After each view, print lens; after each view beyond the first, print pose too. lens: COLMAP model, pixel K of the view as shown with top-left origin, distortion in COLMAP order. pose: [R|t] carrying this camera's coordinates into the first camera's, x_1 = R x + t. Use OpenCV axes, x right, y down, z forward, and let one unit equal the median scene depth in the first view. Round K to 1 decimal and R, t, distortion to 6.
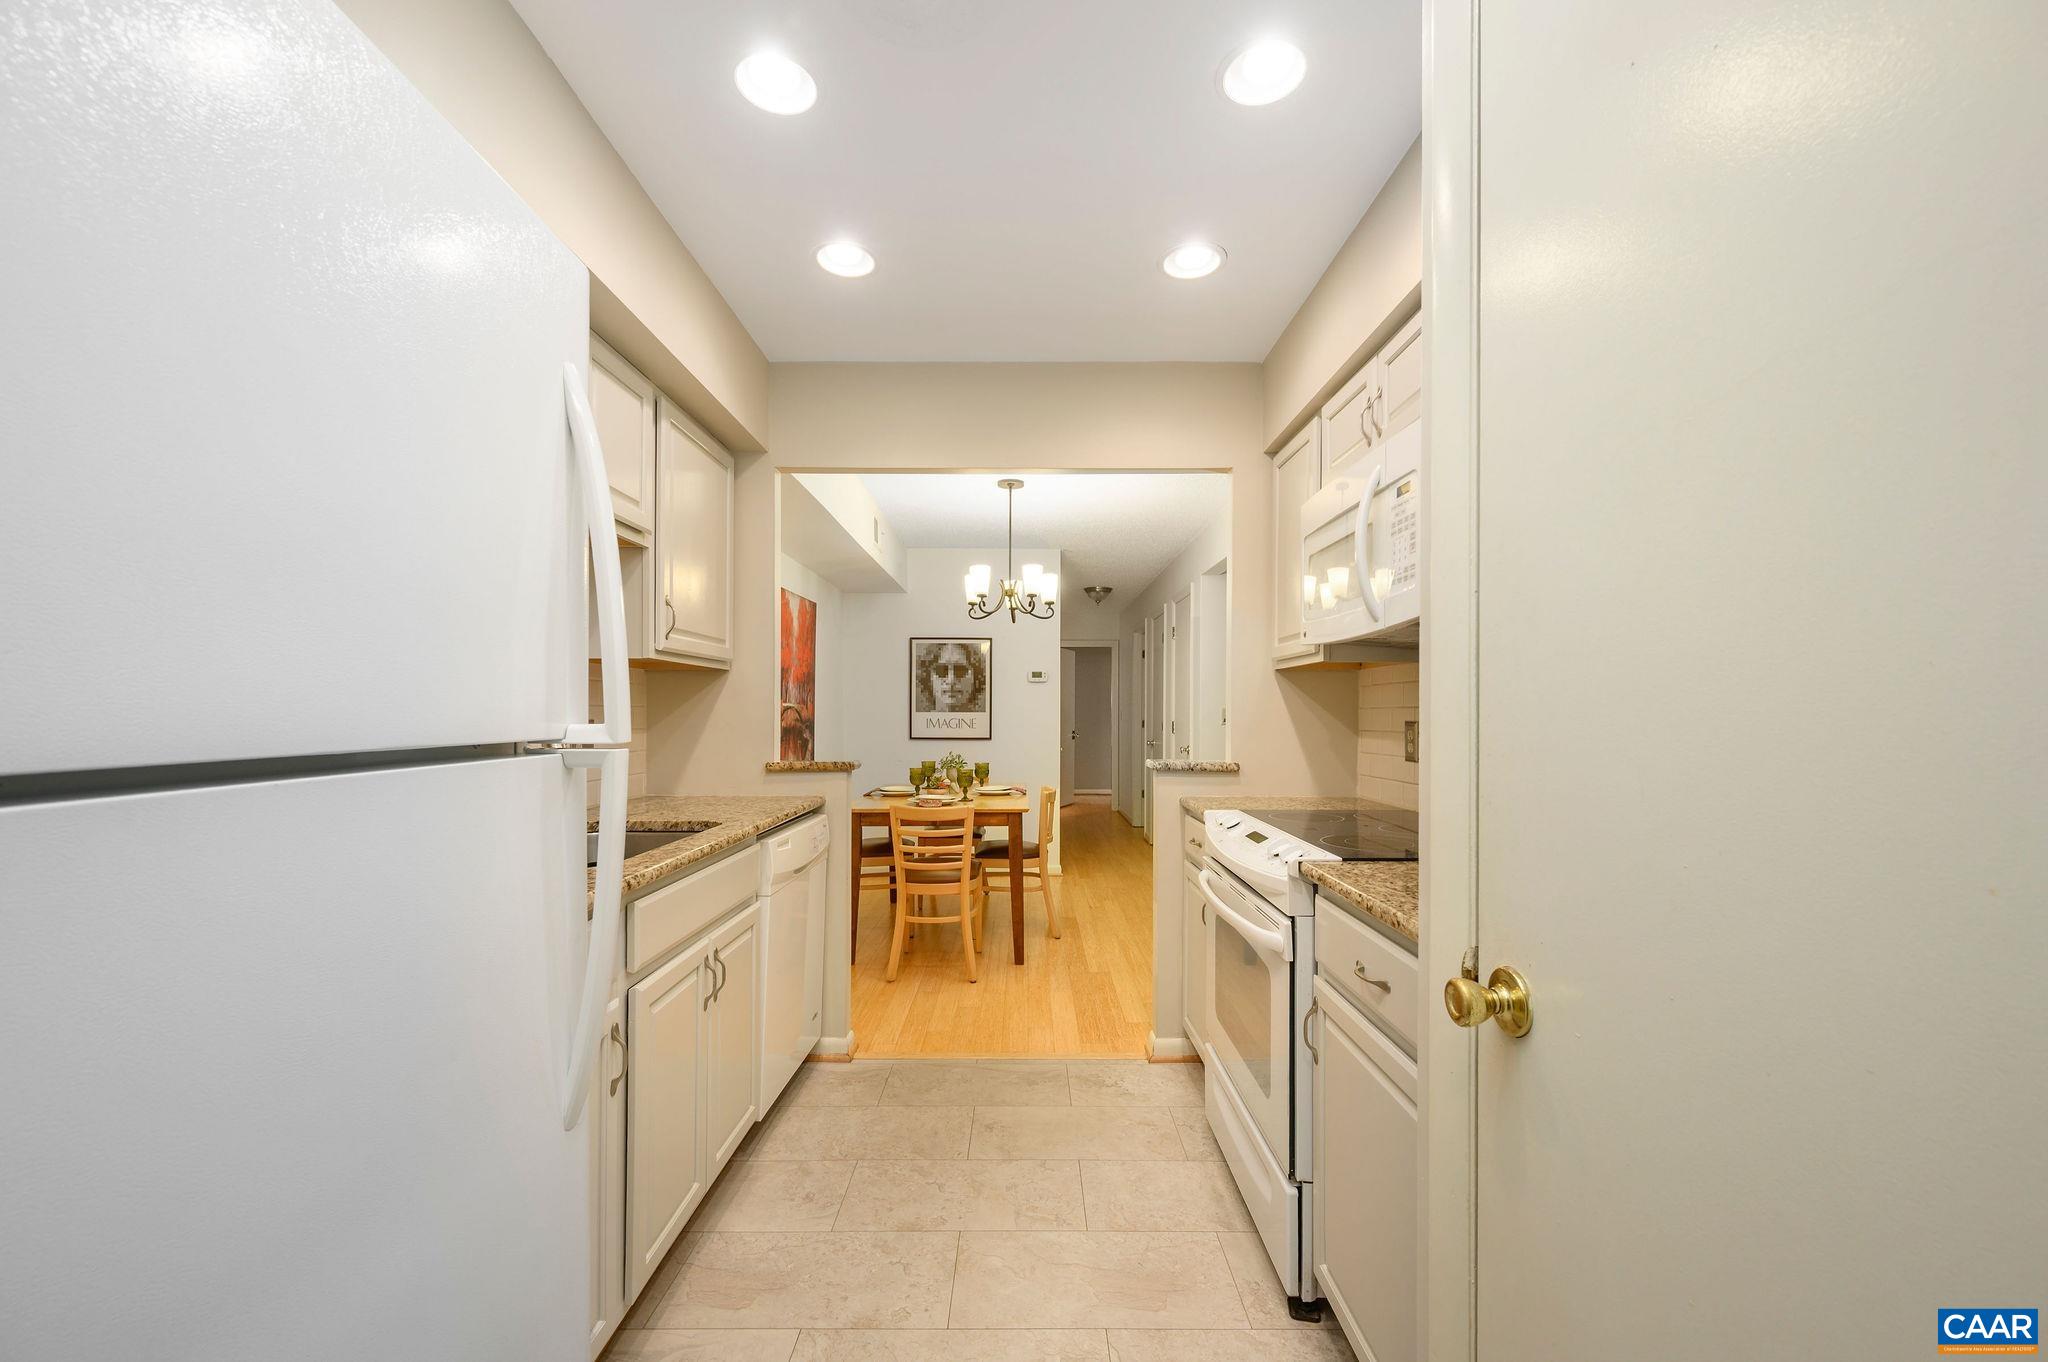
lens RADIAL K [[810.2, 0, 1026.0], [0, 810.2, 710.8], [0, 0, 1]] dist [0.005594, -0.001144]
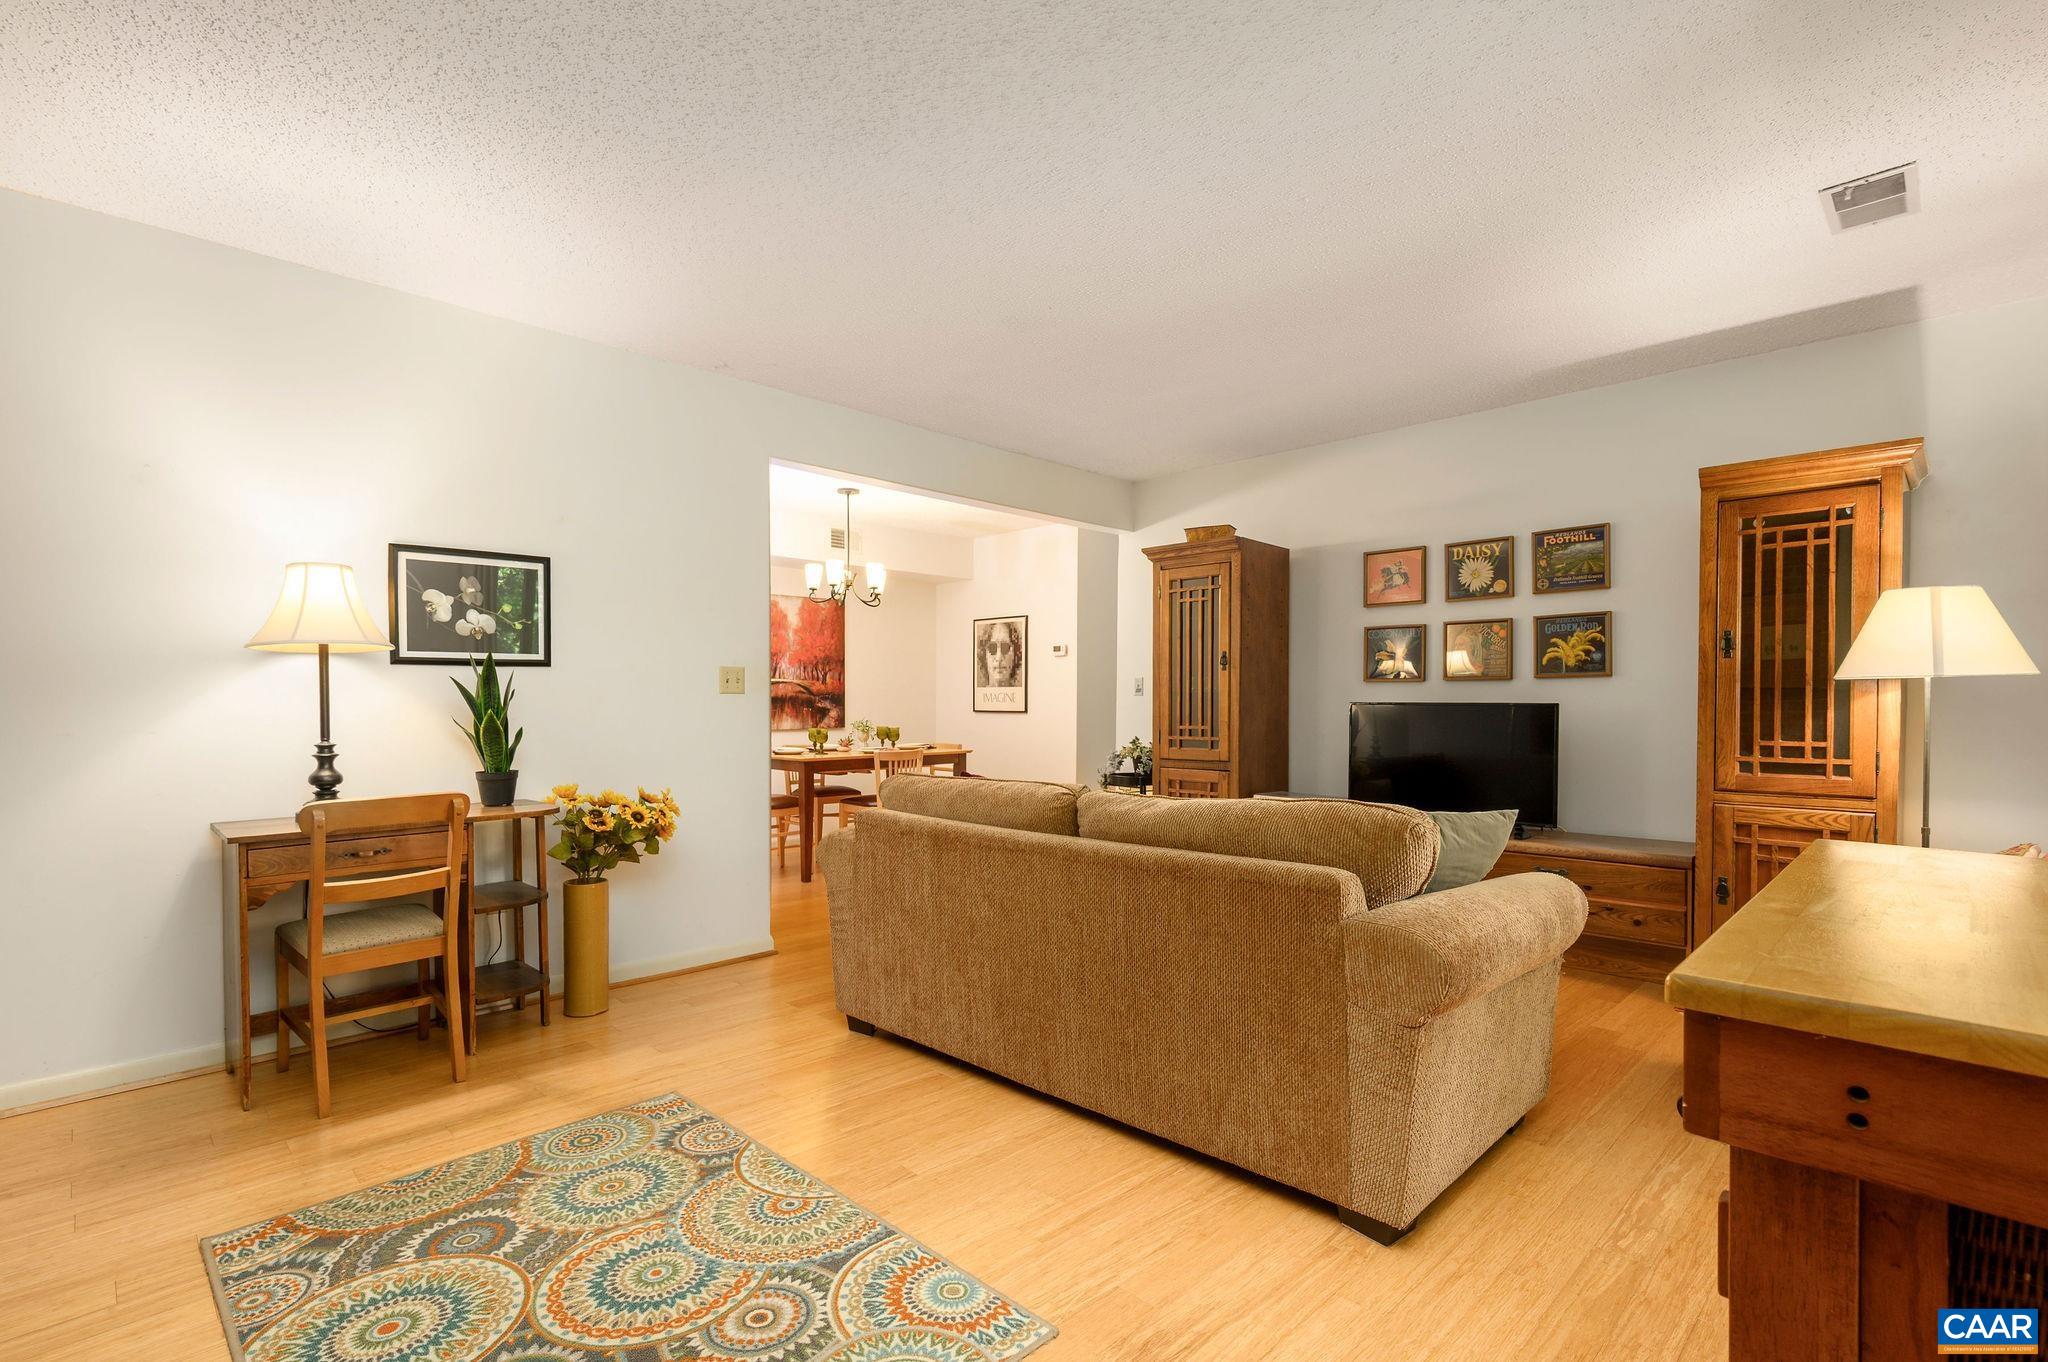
lens RADIAL K [[930.2, 0, 1017.7], [0, 930.2, 697.2], [0, 0, 1]] dist [-0.001374, 0.000081]
pose [[0.715400, -0.009847, -0.698646, 1.307184], [0.003349, 0.999938, -0.010665, 0.047322], [0.698707, 0.005290, 0.715388, 0.225102]]
